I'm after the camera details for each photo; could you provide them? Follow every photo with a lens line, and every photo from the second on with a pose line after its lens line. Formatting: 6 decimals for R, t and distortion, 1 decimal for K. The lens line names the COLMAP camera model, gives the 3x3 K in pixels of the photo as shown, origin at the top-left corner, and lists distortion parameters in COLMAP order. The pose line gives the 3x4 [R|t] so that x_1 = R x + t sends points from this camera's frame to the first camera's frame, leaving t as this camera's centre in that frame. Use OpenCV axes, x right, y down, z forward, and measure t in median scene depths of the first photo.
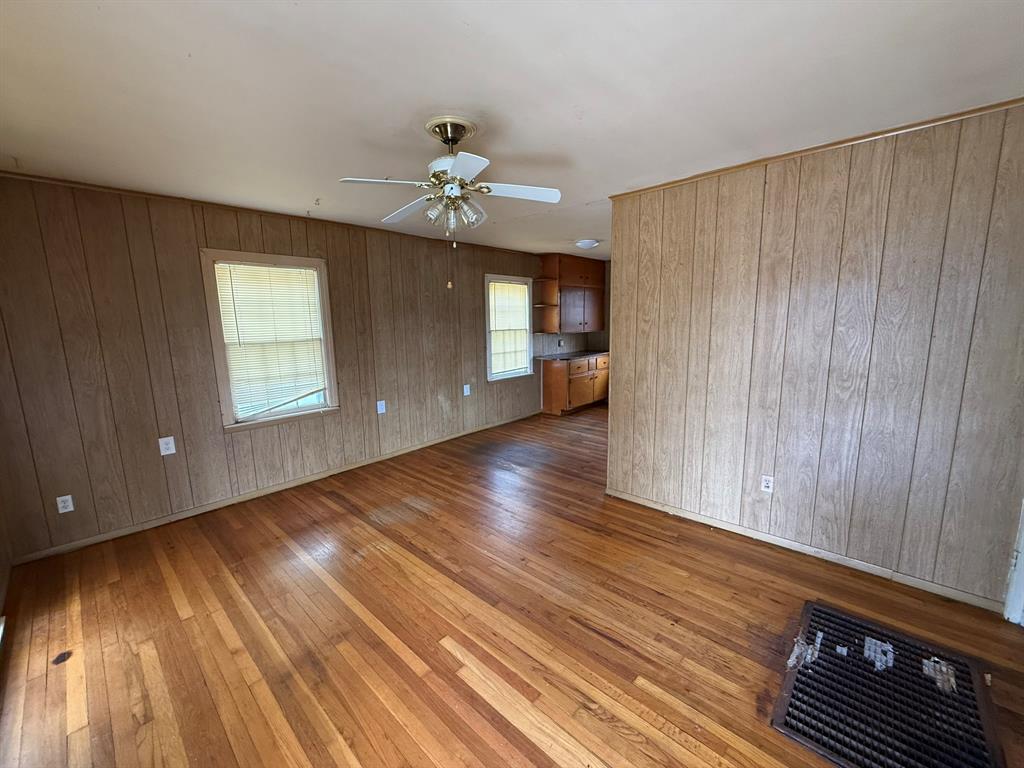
lens RADIAL K [[408.9, 0, 512.0], [0, 408.9, 384.0], [0, 0, 1]] dist [0.000491, 0.000021]
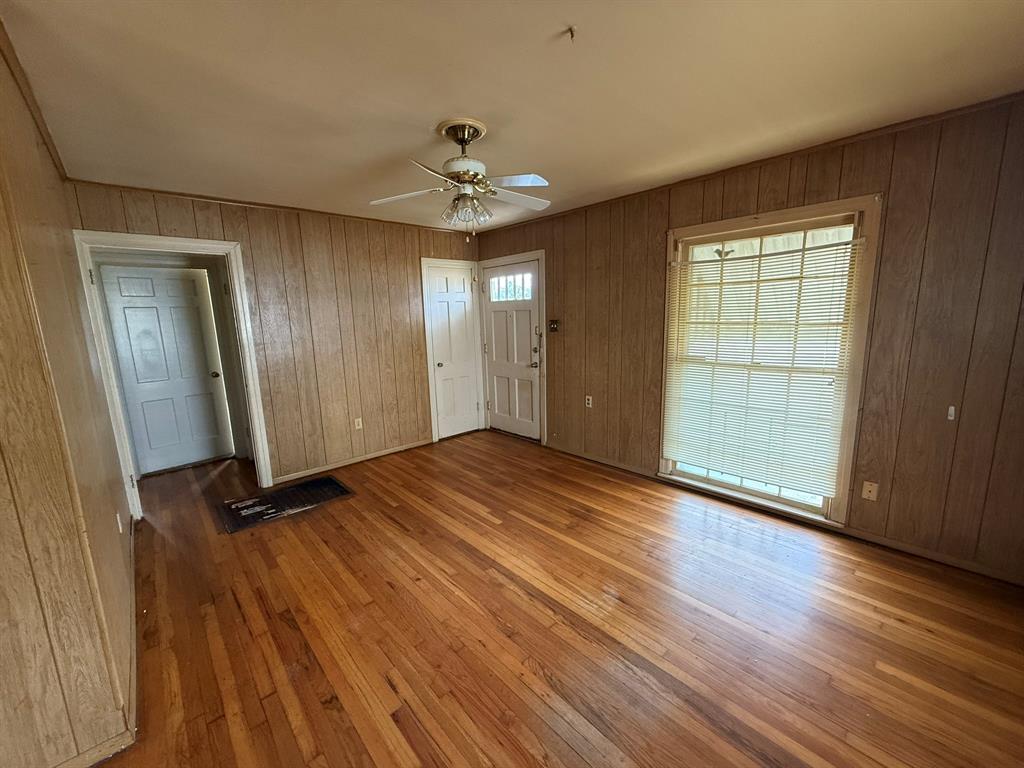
lens RADIAL K [[408.9, 0, 512.0], [0, 408.9, 384.0], [0, 0, 1]] dist [0.000491, 0.000021]
pose [[-0.995031, 0.036966, 0.092446, -0.244382], [0.065339, 0.943046, 0.326181, -0.222944], [-0.075124, 0.330601, -0.940776, 1.490726]]
